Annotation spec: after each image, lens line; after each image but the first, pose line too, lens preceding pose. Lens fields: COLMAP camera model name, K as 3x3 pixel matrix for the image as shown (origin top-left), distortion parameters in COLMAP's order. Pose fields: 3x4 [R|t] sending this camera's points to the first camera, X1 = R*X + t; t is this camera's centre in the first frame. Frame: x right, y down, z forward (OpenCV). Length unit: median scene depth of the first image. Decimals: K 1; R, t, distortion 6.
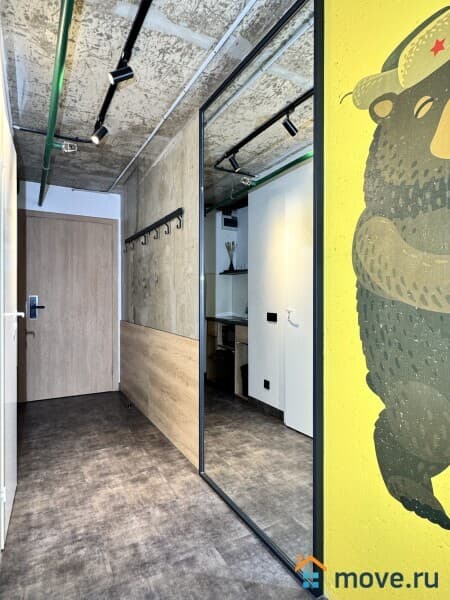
lens RADIAL K [[352.0, 0, 225.0], [0, 352.0, 300.0], [0, 0, 1]] dist [-0.000137, -0.000514]
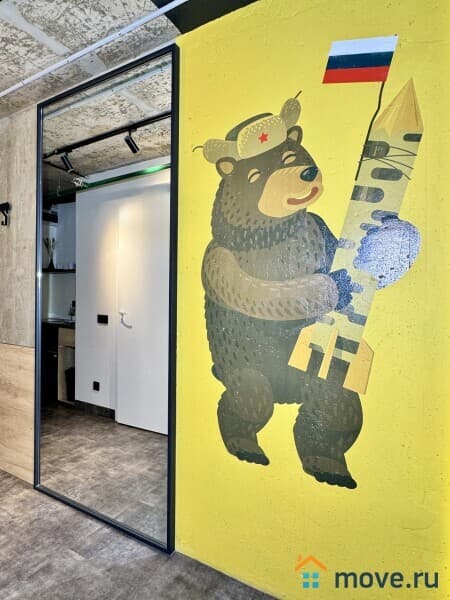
lens RADIAL K [[352.0, 0, 225.0], [0, 352.0, 300.0], [0, 0, 1]] dist [-0.000137, -0.000514]
pose [[0.859844, 0.001586, 0.510554, -0.173014], [-0.006261, 0.999953, 0.007439, -0.034888], [-0.510518, -0.009593, 0.859814, -0.113137]]
